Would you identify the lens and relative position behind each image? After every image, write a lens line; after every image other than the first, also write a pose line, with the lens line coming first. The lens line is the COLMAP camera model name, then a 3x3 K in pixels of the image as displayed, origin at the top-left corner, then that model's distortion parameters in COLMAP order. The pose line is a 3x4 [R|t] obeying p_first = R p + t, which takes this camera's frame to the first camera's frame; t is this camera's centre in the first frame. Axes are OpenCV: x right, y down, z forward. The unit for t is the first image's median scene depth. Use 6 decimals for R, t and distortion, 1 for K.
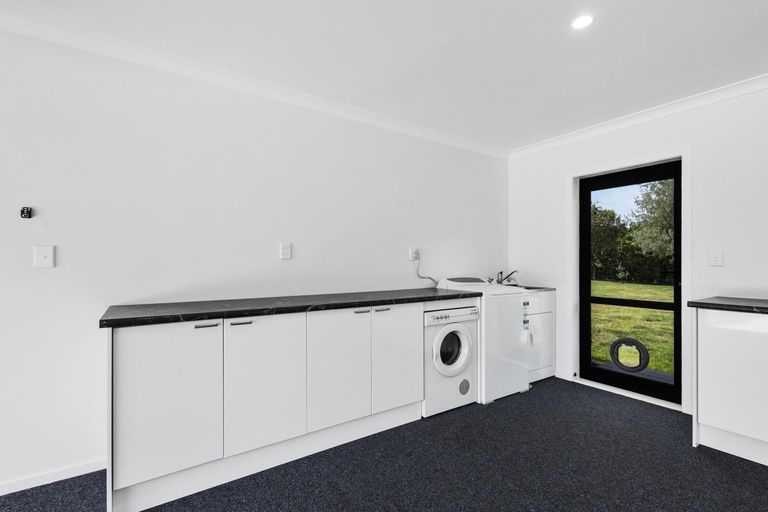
lens RADIAL K [[356.2, 0, 384.0], [0, 356.2, 256.0], [0, 0, 1]] dist [0.001426, 0.000116]
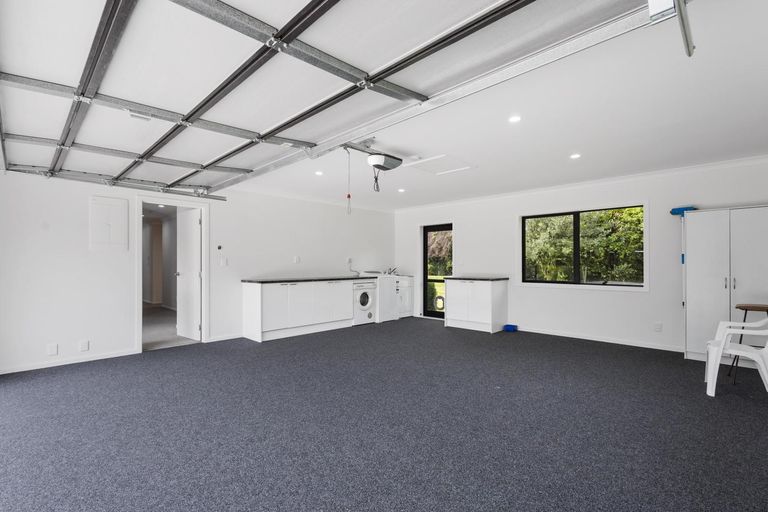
lens RADIAL K [[356.2, 0, 384.0], [0, 356.2, 256.0], [0, 0, 1]] dist [0.001426, 0.000116]
pose [[0.980611, 0.003508, 0.195934, -0.150375], [-0.003064, 0.999992, -0.002566, -0.029867], [-0.195941, 0.001916, 0.980614, -1.344669]]
